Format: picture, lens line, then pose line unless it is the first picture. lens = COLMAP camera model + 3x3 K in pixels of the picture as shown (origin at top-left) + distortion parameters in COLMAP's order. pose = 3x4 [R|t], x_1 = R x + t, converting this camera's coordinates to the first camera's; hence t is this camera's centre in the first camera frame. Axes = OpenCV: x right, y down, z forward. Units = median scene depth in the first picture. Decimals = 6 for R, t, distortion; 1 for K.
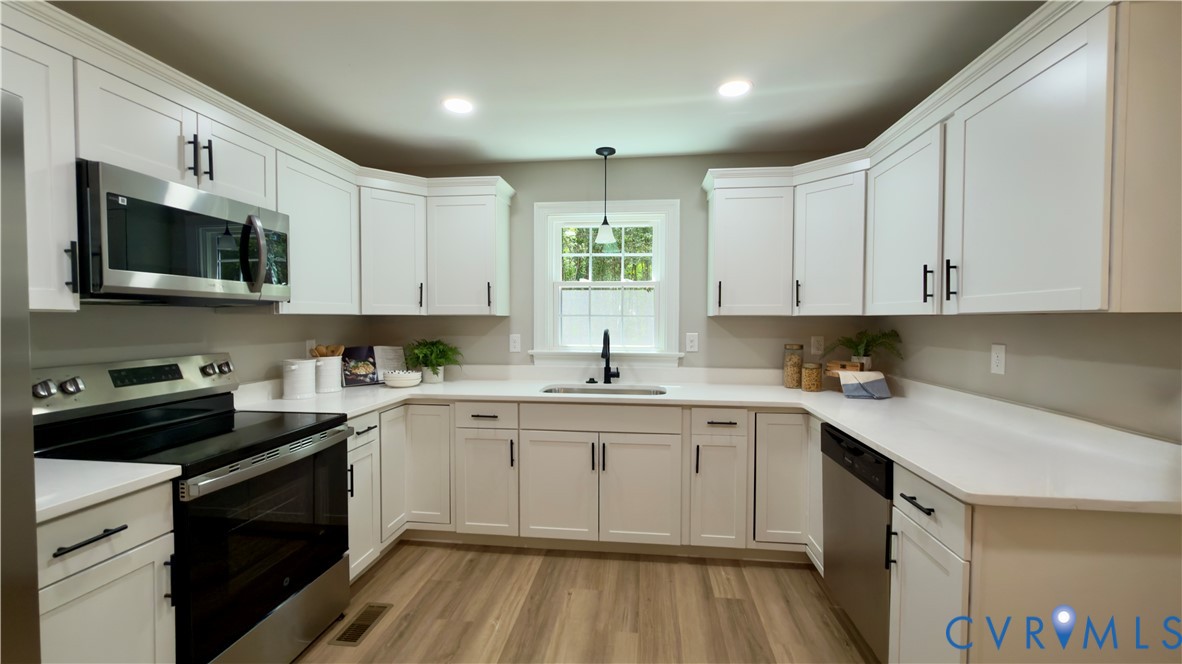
lens RADIAL K [[471.4, 0, 591.1], [0, 471.4, 333.9], [0, 0, 1]] dist [-0.002023, -0.000104]
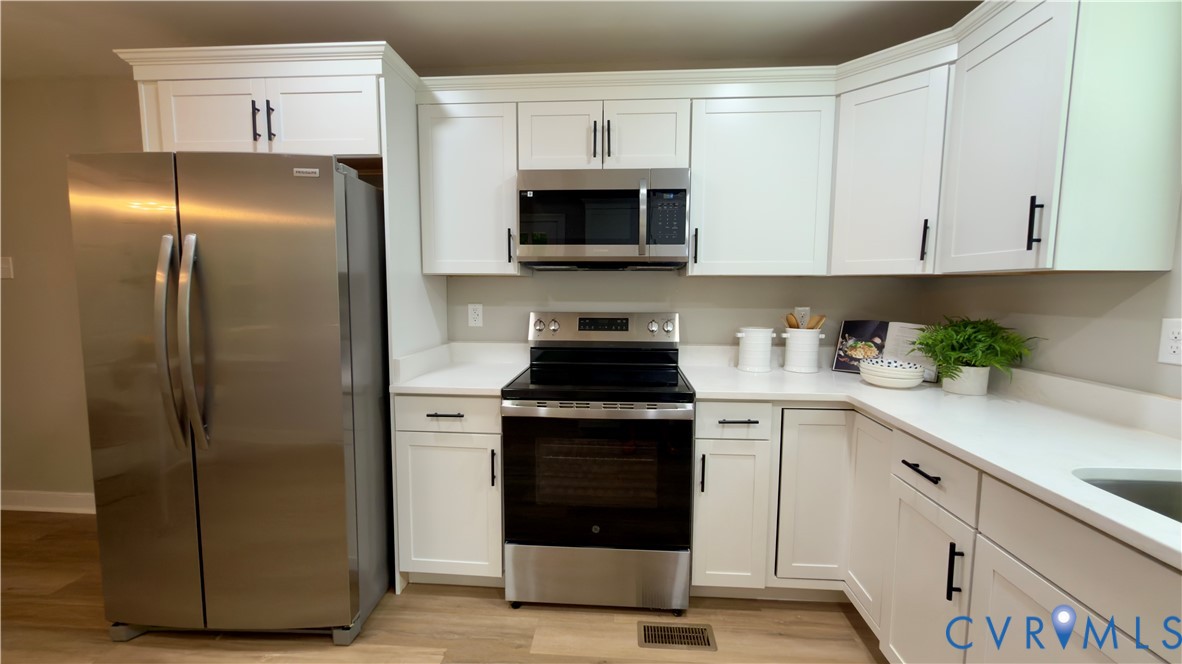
lens RADIAL K [[471.4, 0, 591.1], [0, 471.4, 333.9], [0, 0, 1]] dist [-0.002023, -0.000104]
pose [[0.053806, 0.095749, -0.993950, 0.241656], [-0.038054, 0.994866, 0.093777, -0.005145], [0.997826, 0.032778, 0.057173, 0.615351]]
